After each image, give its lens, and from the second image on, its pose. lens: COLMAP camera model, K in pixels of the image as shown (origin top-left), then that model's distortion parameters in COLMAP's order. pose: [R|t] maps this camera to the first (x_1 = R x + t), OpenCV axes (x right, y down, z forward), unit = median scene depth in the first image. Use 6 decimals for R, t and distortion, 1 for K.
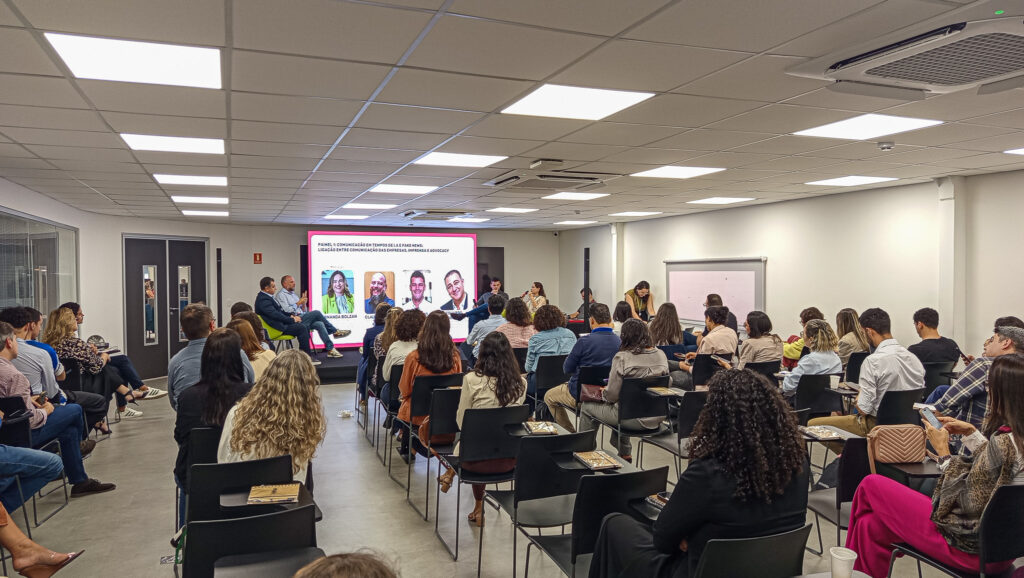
lens RADIAL K [[660.2, 0, 512.0], [0, 660.2, 289.0], [0, 0, 1]] dist [0.068868, -0.111671]
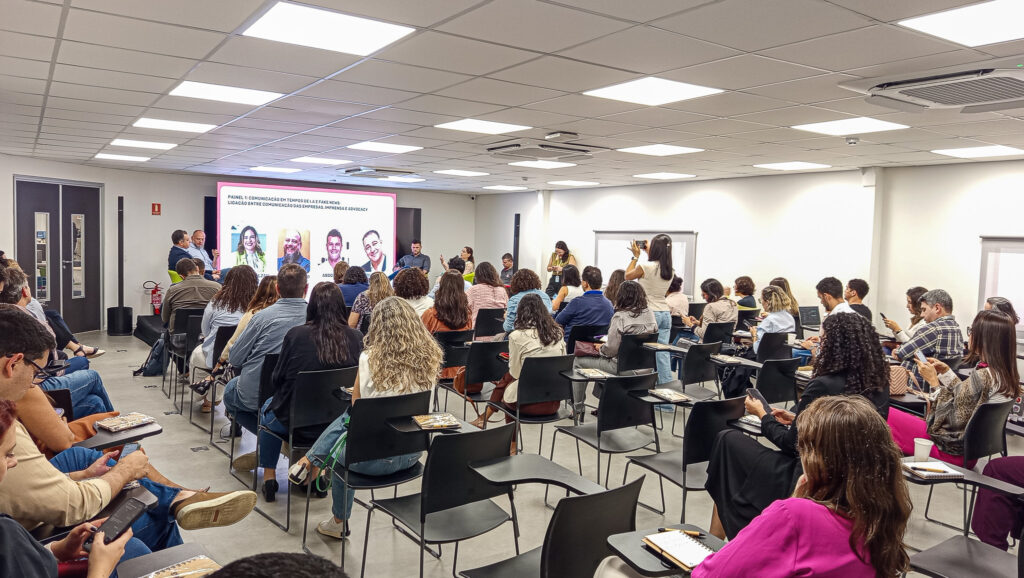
lens RADIAL K [[697.6, 0, 512.0], [0, 697.6, 289.0], [0, 0, 1]] dist [0.074430, -0.131473]
pose [[0.977958, 0.020559, 0.207786, -0.150910], [-0.030799, 0.998459, 0.046165, 0.005190], [-0.206516, -0.051547, 0.977084, -0.062420]]
